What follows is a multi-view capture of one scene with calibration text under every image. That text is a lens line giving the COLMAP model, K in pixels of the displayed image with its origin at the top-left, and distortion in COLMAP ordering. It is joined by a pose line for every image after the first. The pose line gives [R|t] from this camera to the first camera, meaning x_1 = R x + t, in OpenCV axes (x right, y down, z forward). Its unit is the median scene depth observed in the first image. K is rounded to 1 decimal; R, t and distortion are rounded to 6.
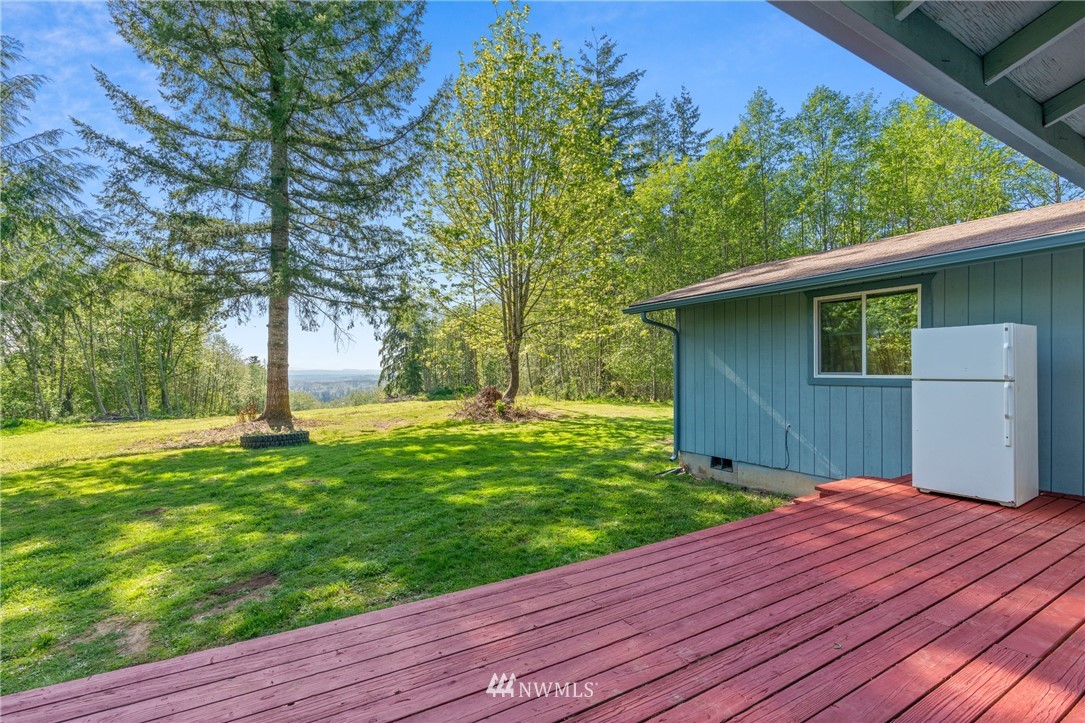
lens RADIAL K [[491.6, 0, 538.0], [0, 491.6, 367.8], [0, 0, 1]] dist [-0.003297, 0.000420]
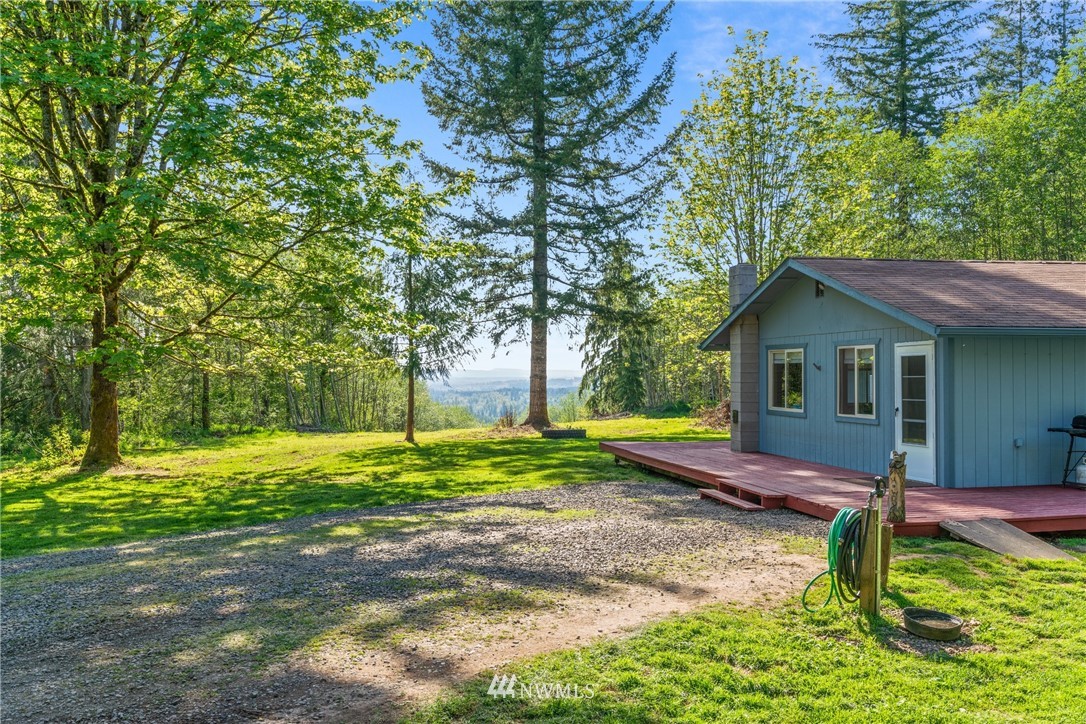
lens RADIAL K [[939.7, 0, 541.7], [0, 939.7, 360.2], [0, 0, 1]] dist [-0.004903, -0.004124]
pose [[0.946735, -0.001449, -0.322009, 0.079890], [-0.000599, 0.999980, -0.006259, -0.014965], [0.322012, 0.006119, 0.946716, -0.495825]]
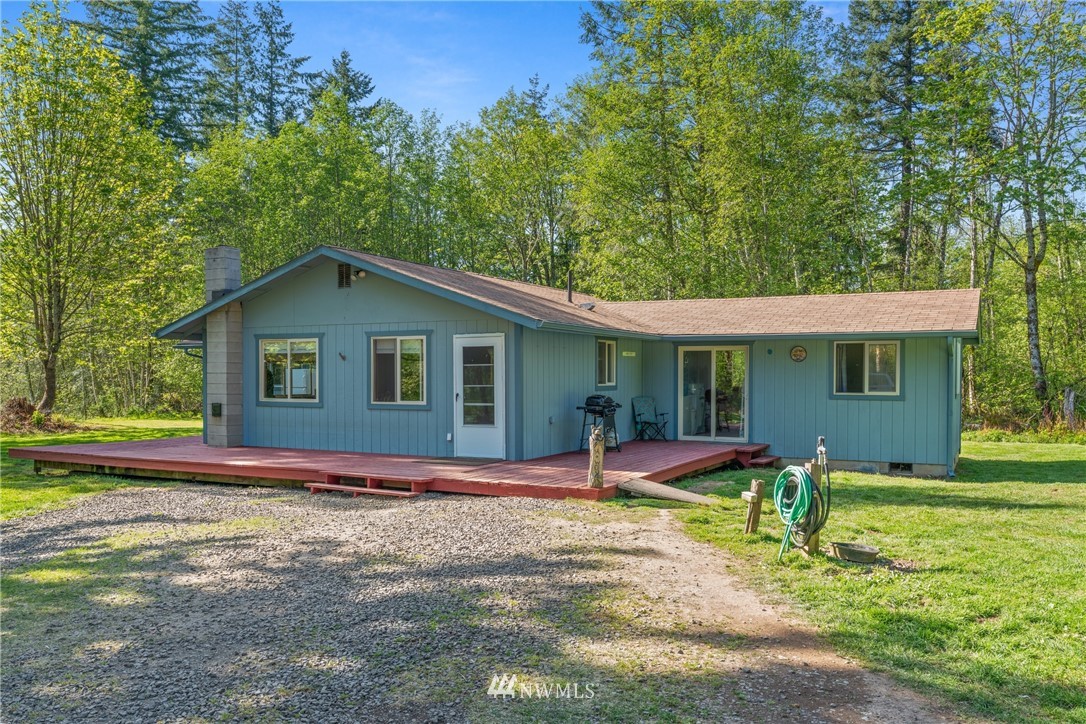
lens RADIAL K [[865.5, 0, 526.2], [0, 865.5, 377.2], [0, 0, 1]] dist [0.012975, 0.012115]
pose [[0.856295, 0.004839, 0.516465, -0.064664], [-0.008430, 0.999954, 0.004608, -0.008088], [-0.516419, -0.008299, 0.856296, -0.441631]]
